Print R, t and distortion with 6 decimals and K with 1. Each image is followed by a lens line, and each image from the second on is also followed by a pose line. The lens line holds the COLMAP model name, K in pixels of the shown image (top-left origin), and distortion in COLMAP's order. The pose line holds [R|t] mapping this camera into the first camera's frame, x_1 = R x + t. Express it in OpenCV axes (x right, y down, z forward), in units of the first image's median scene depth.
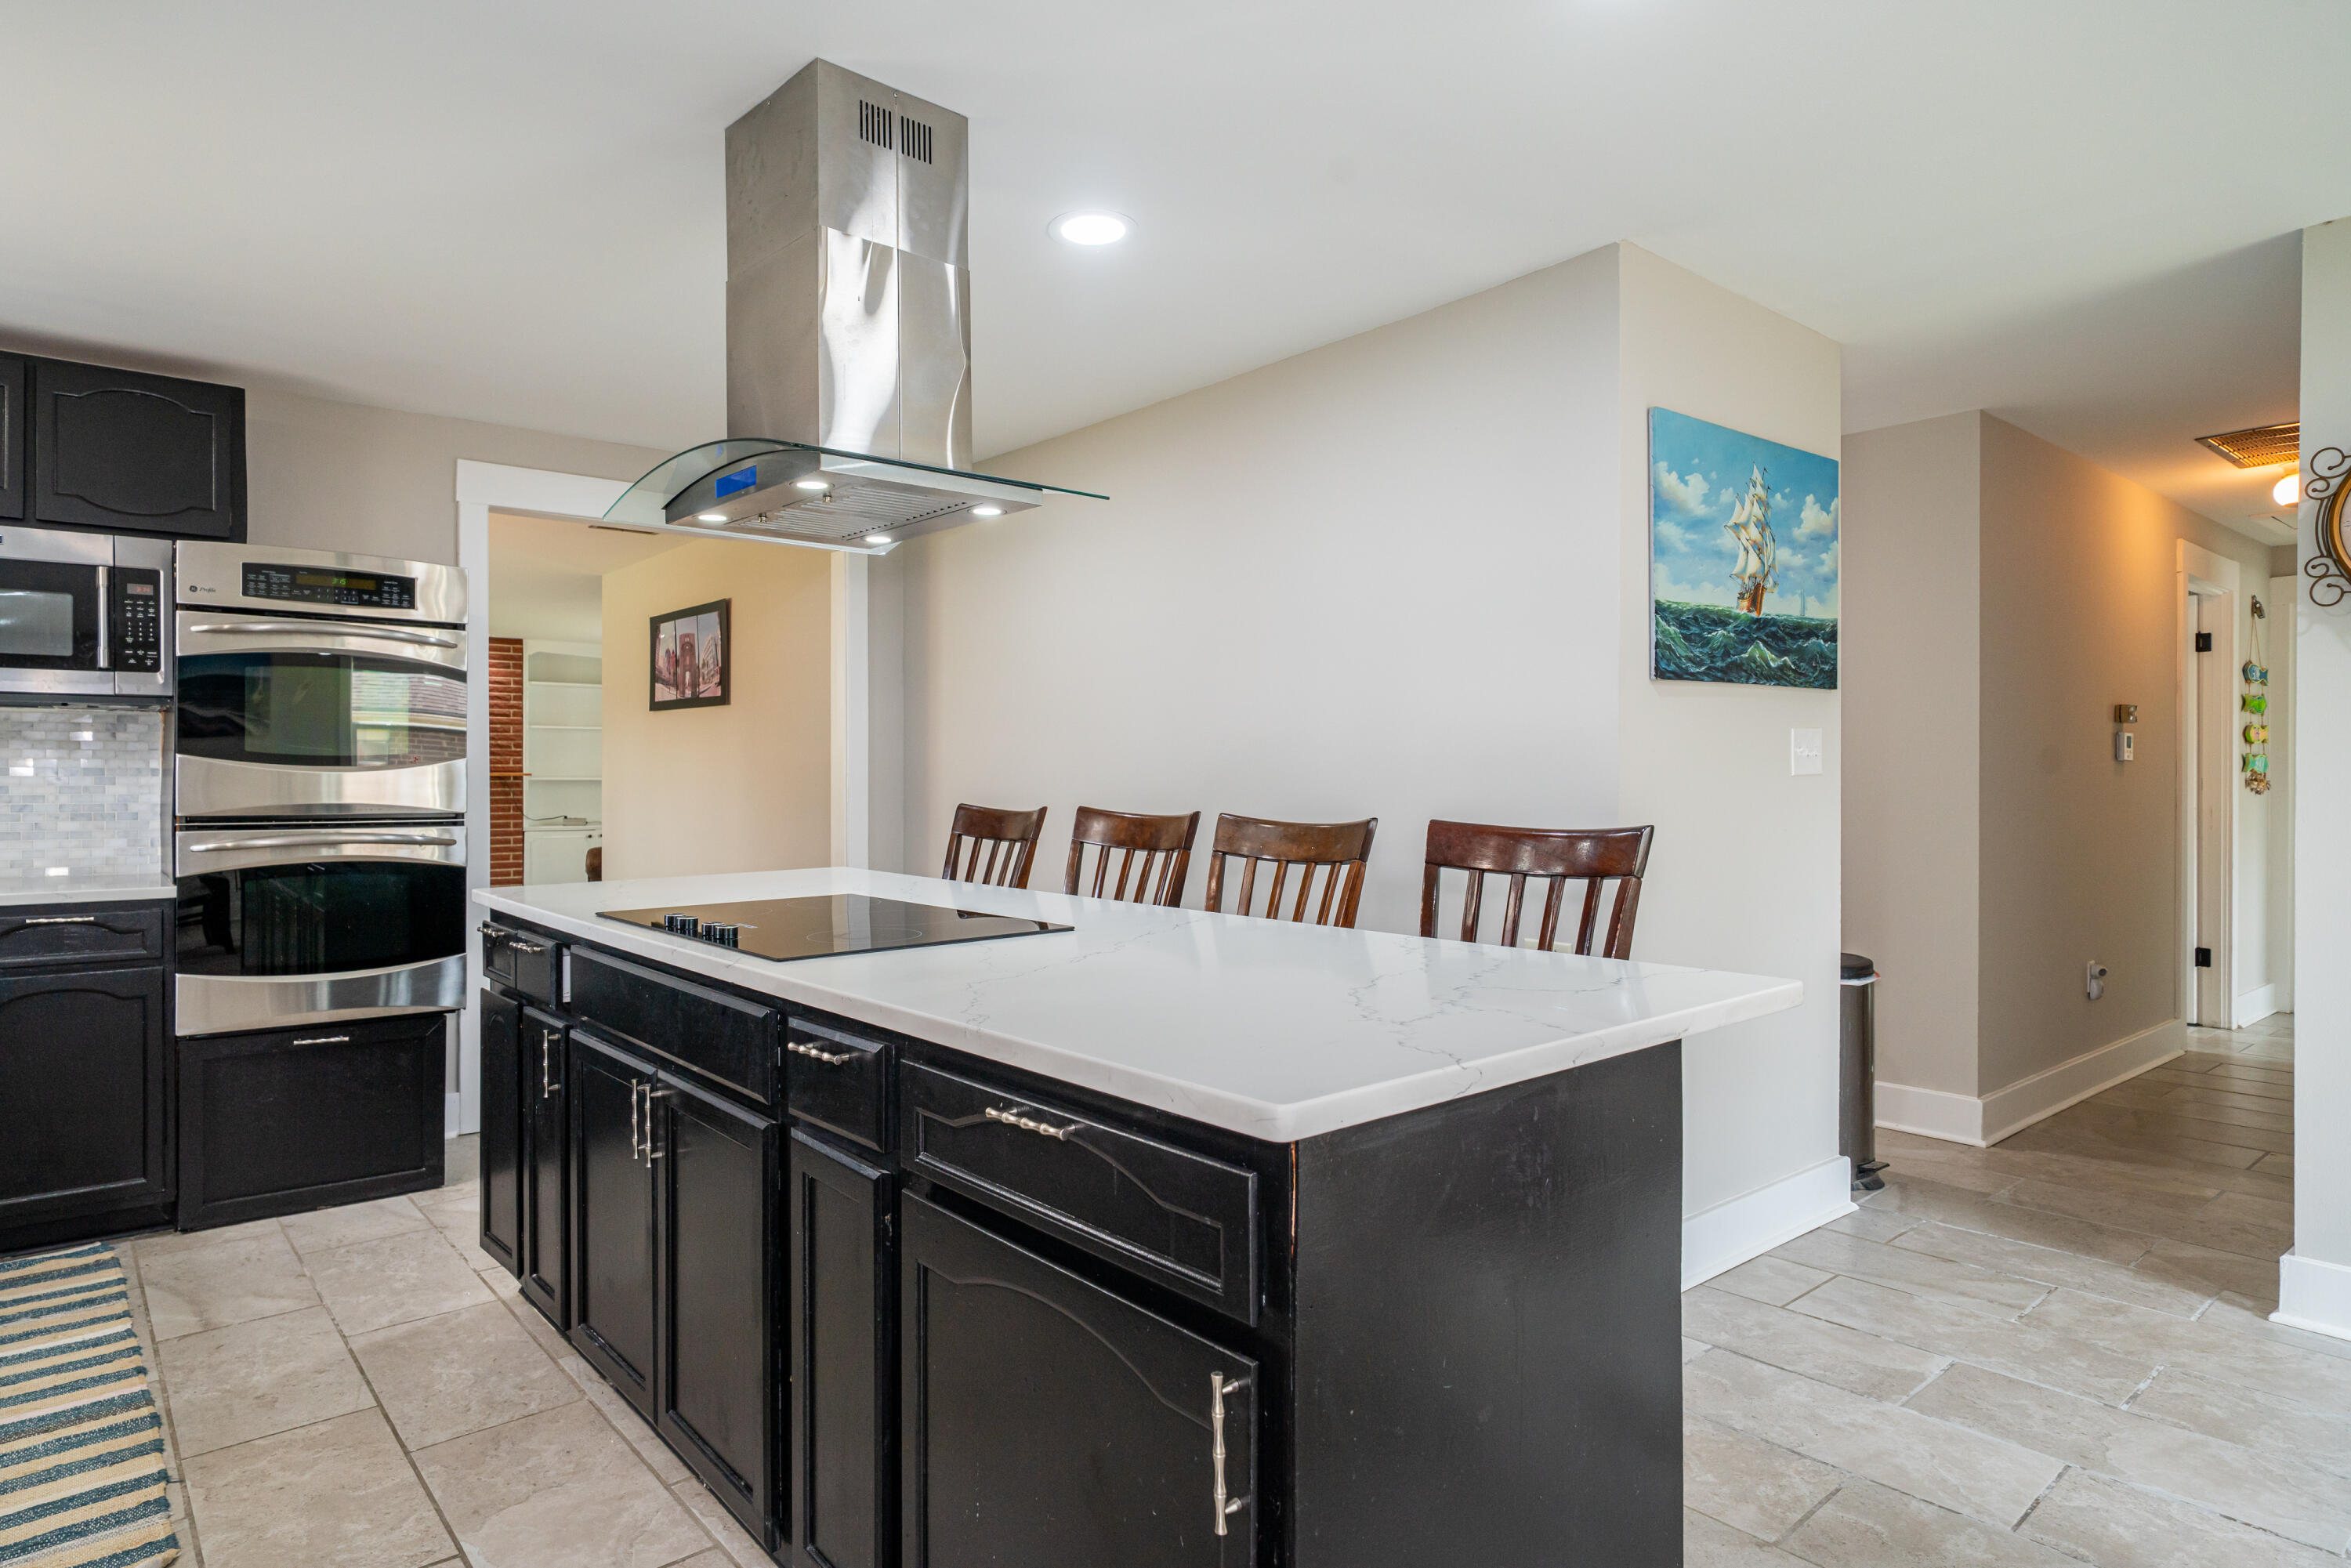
lens RADIAL K [[1264.2, 0, 1138.6], [0, 1264.2, 778.3], [0, 0, 1]] dist [-0.020879, 0.000978]
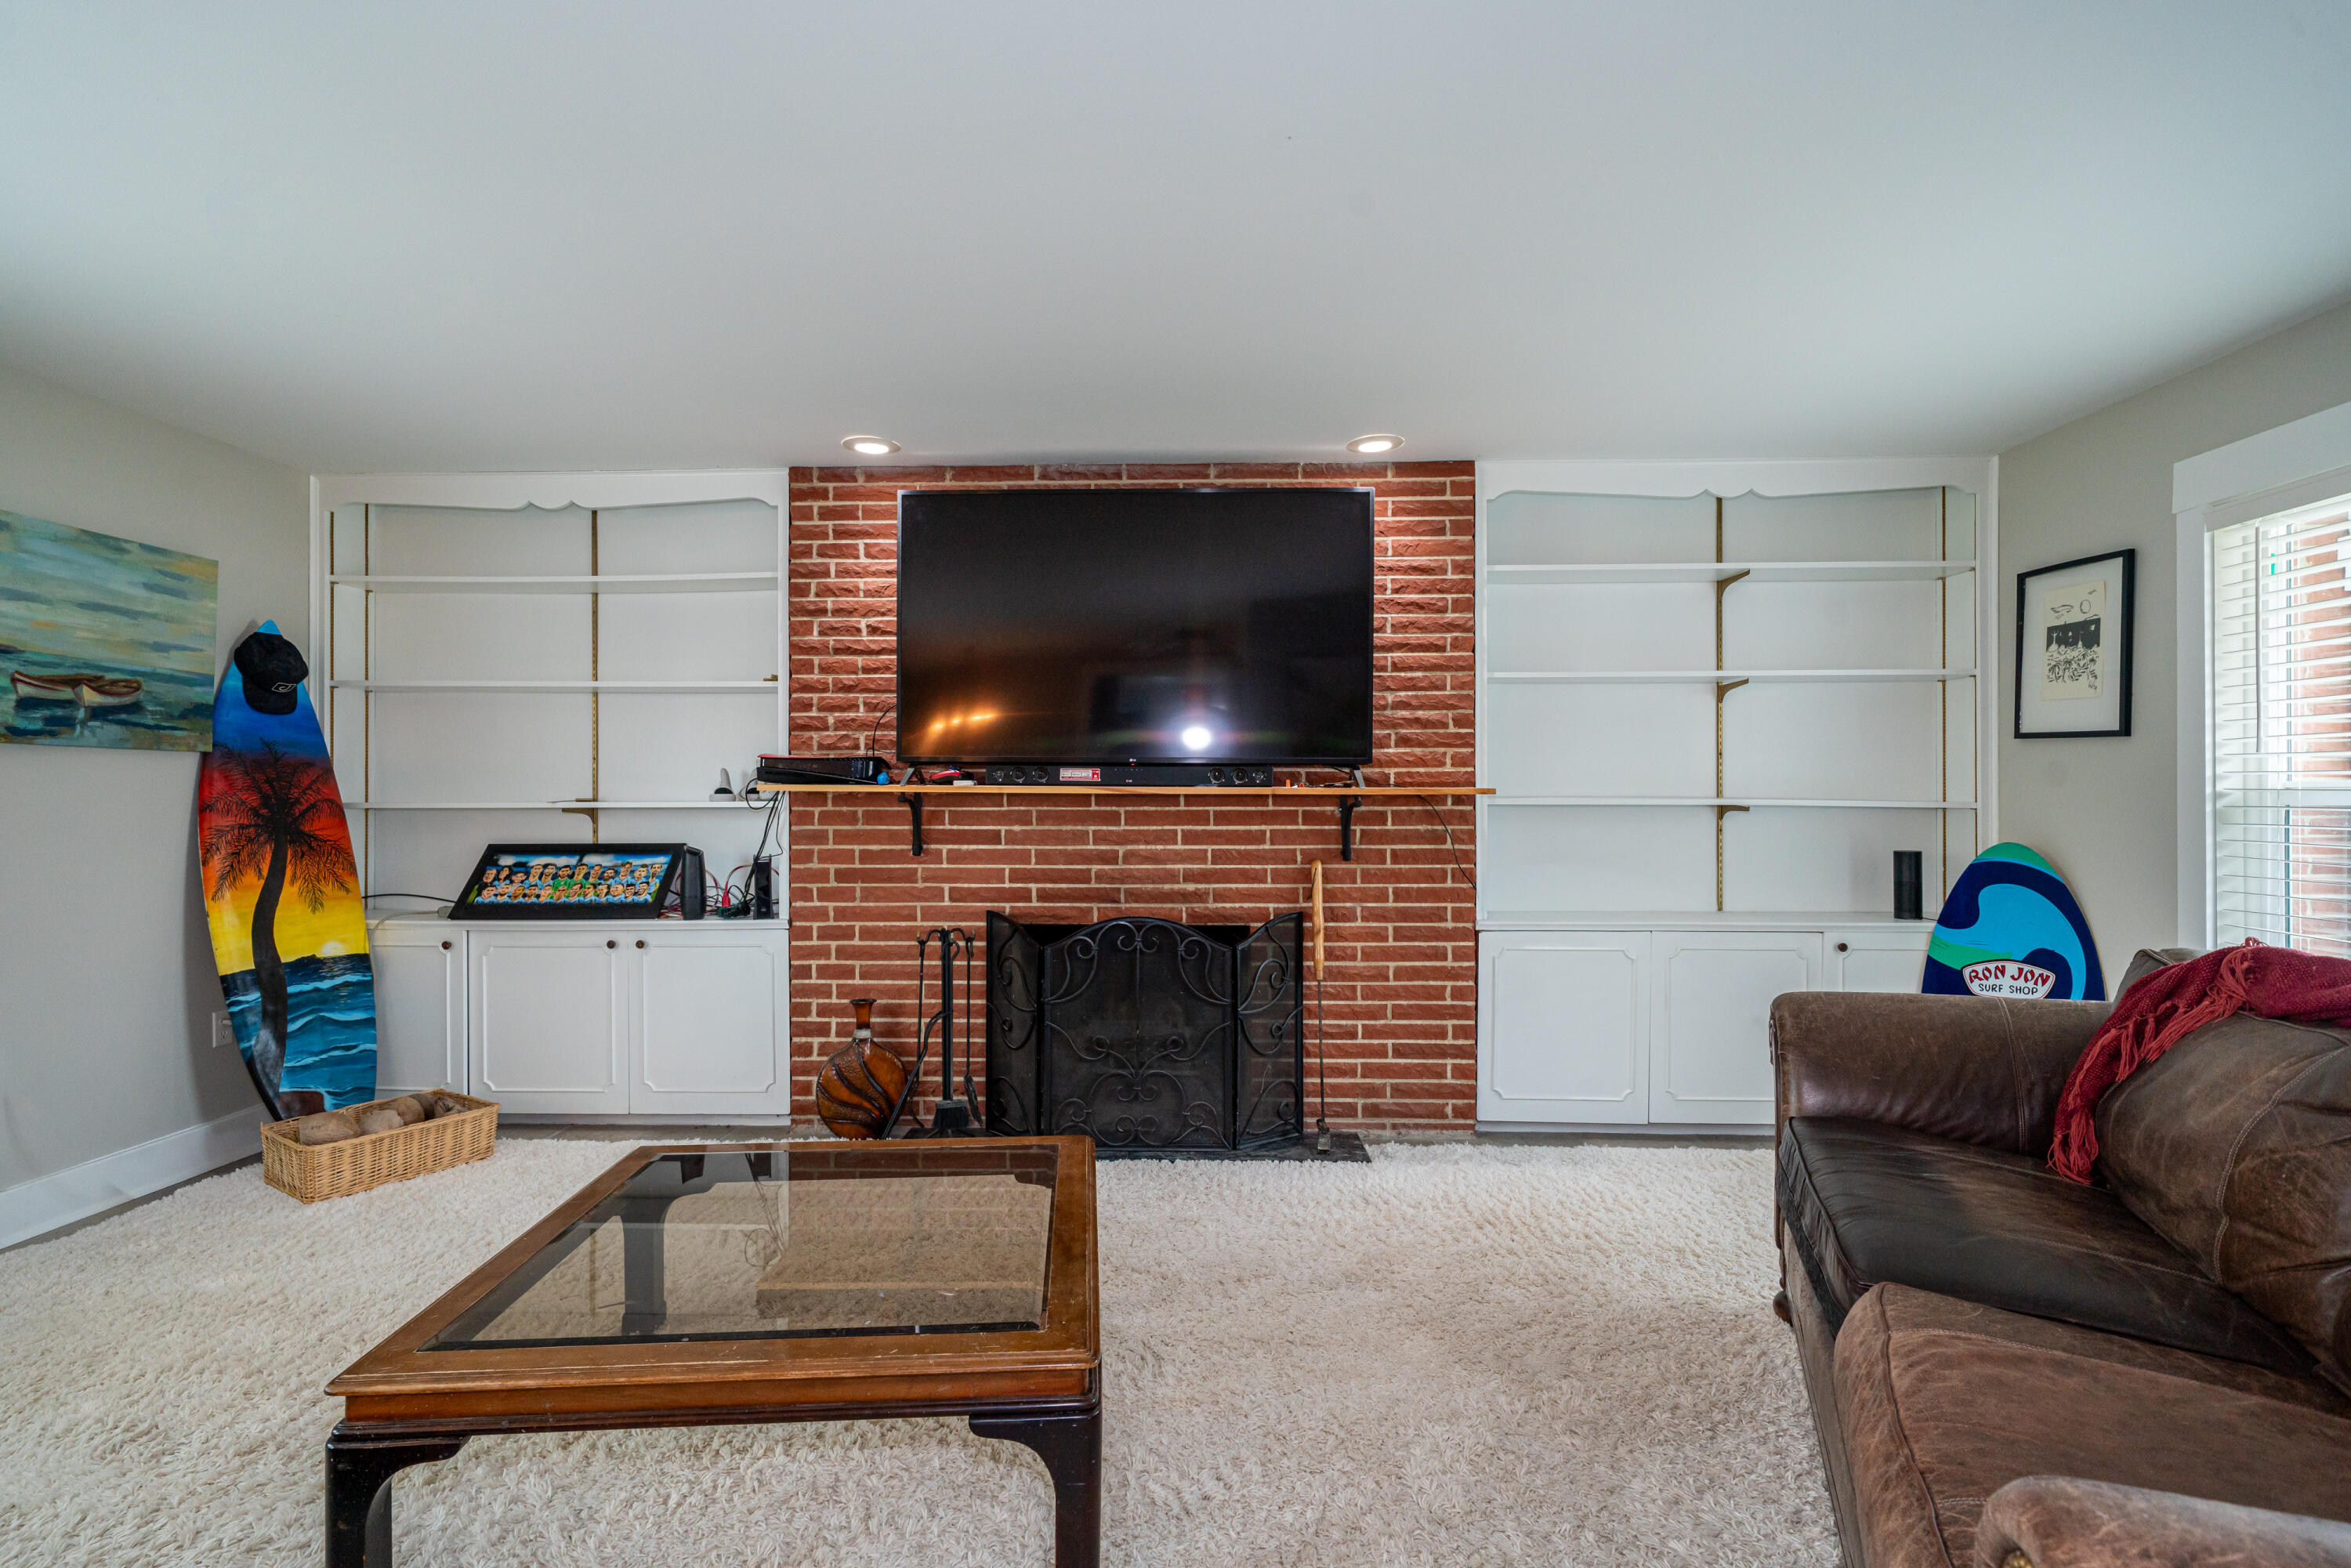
lens RADIAL K [[1098.6, 0, 1164.5], [0, 1098.6, 794.9], [0, 0, 1]] dist [0.003160, 0.000532]
pose [[0.767598, -0.004332, -0.640916, -1.378876], [0.000978, 0.999984, -0.005587, 0.000572], [0.640930, 0.003662, 0.767590, 2.694773]]
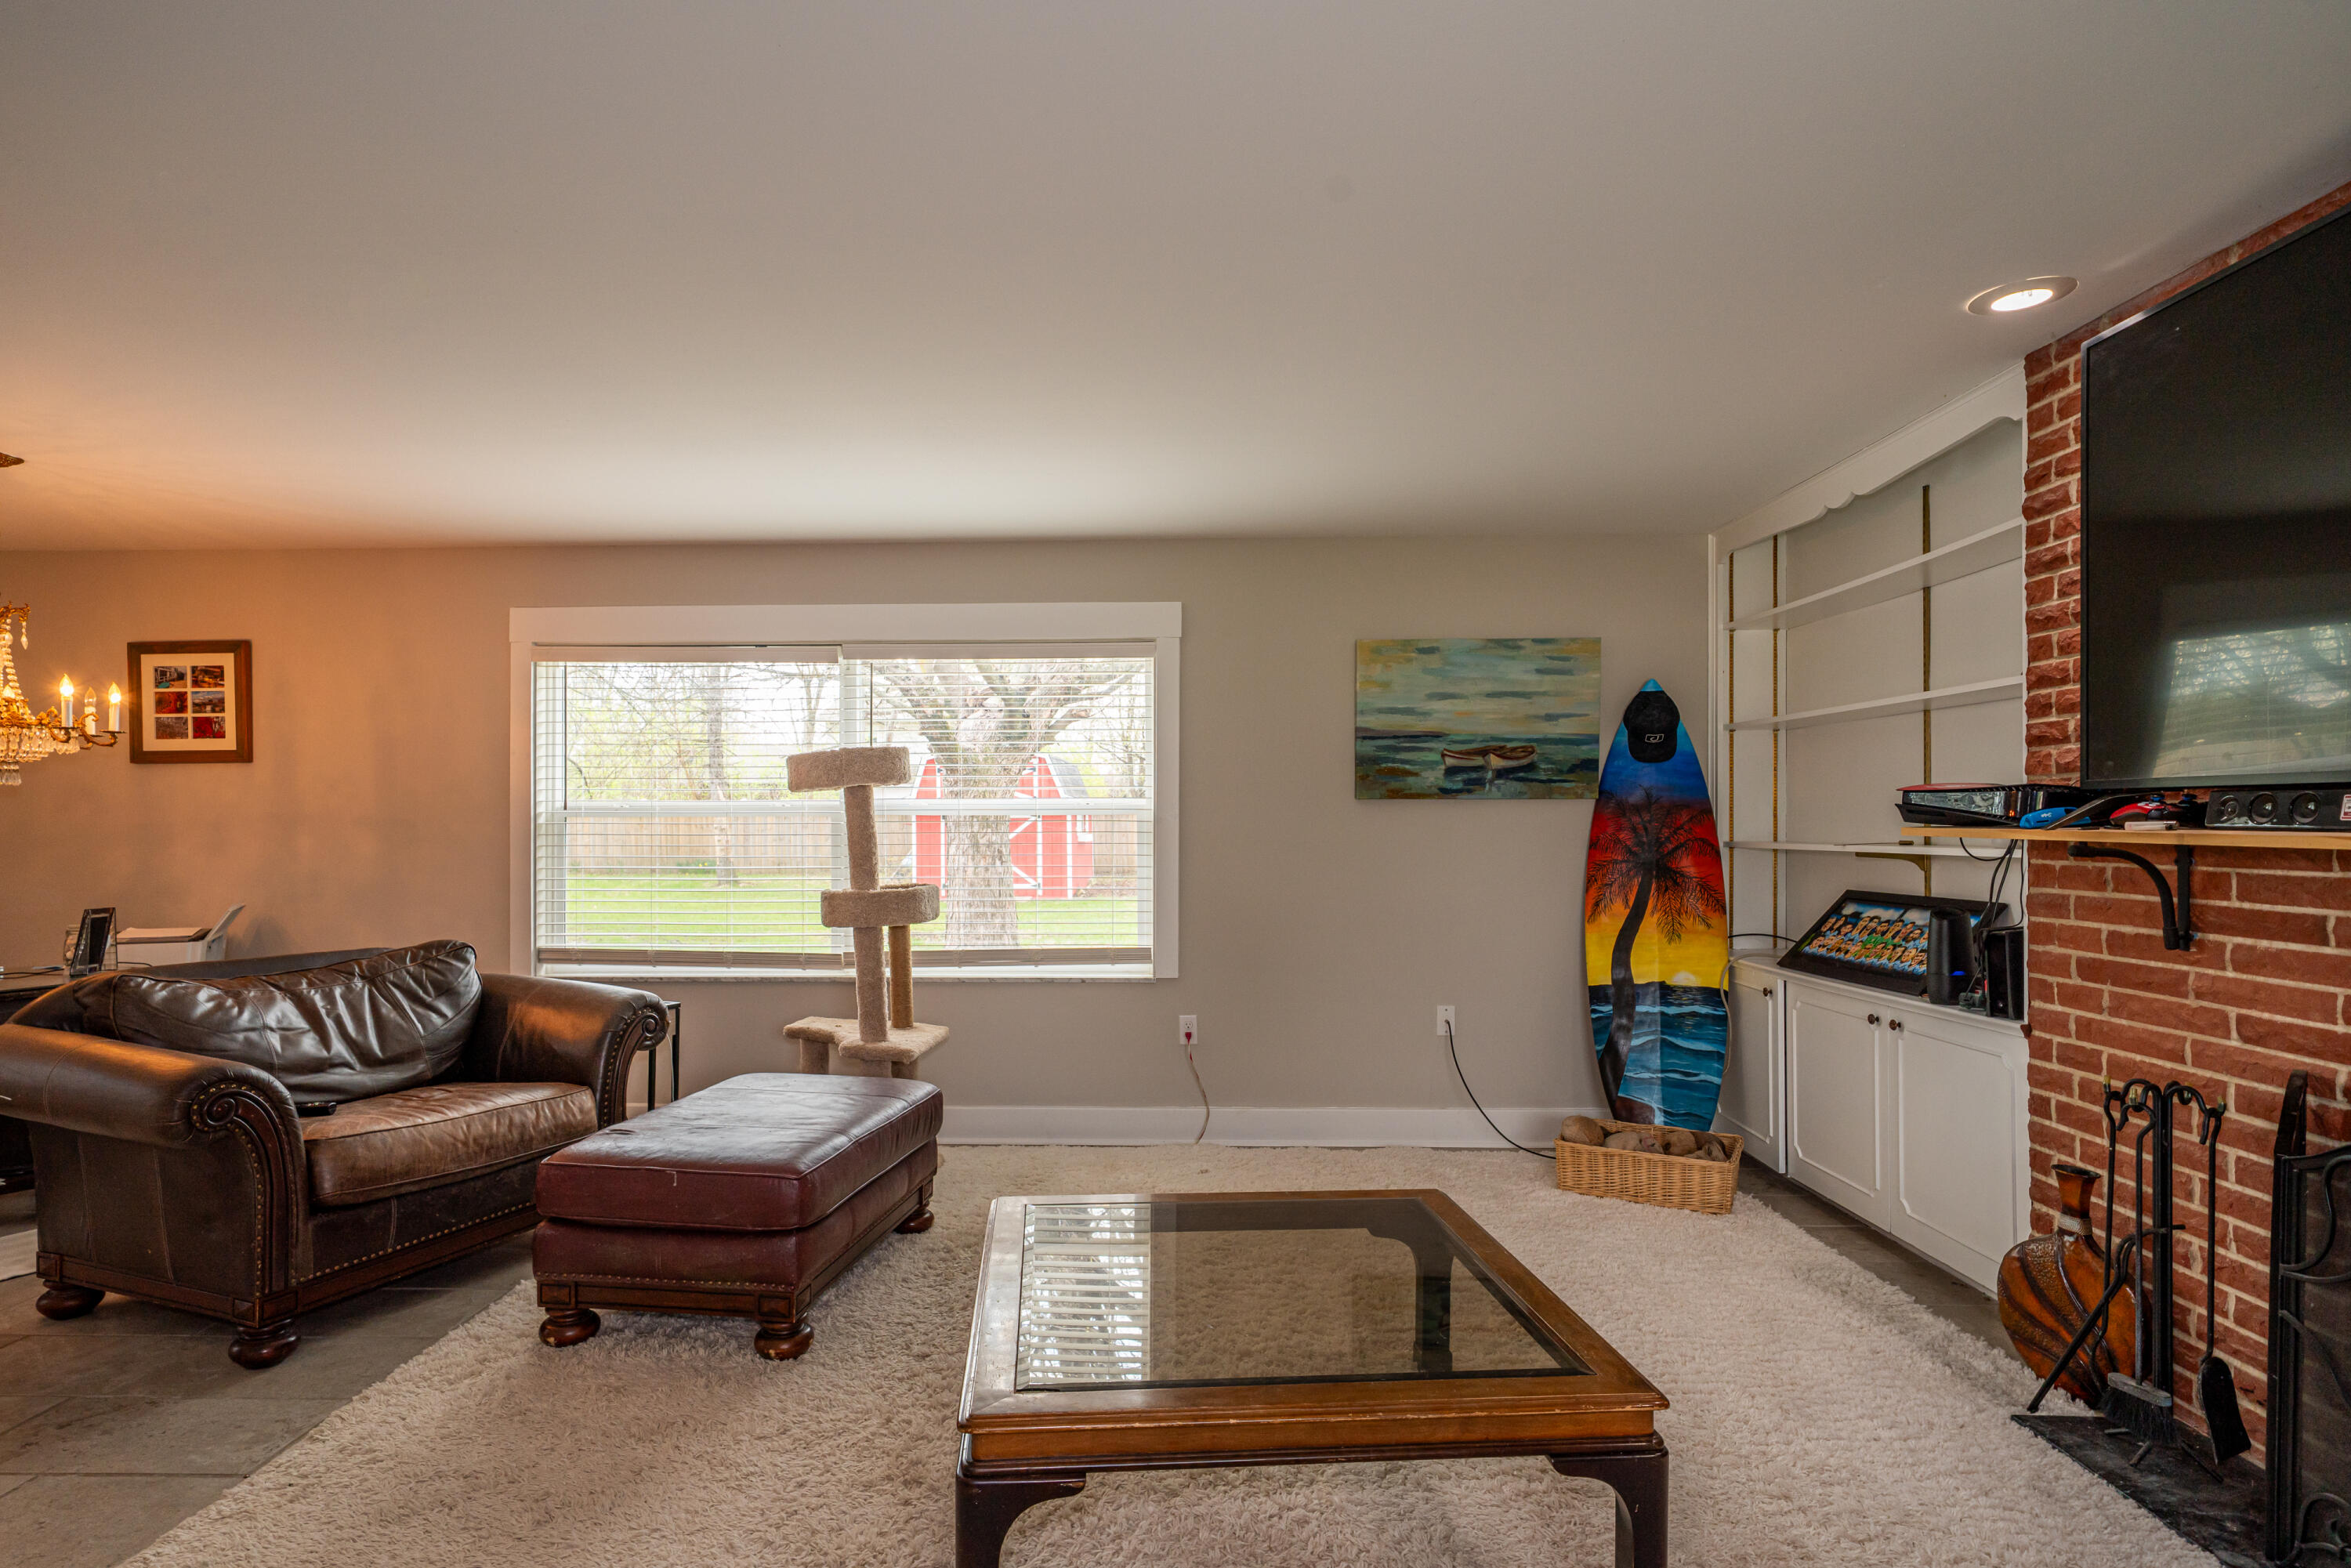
lens RADIAL K [[1201.8, 0, 1136.9], [0, 1201.8, 825.3], [0, 0, 1]] dist [-0.000372, 0.002093]
pose [[-0.635944, -0.001042, -0.771734, -1.352306], [-0.002551, 0.999996, 0.000753, -0.021453], [0.771731, 0.002448, -0.635944, 3.587123]]
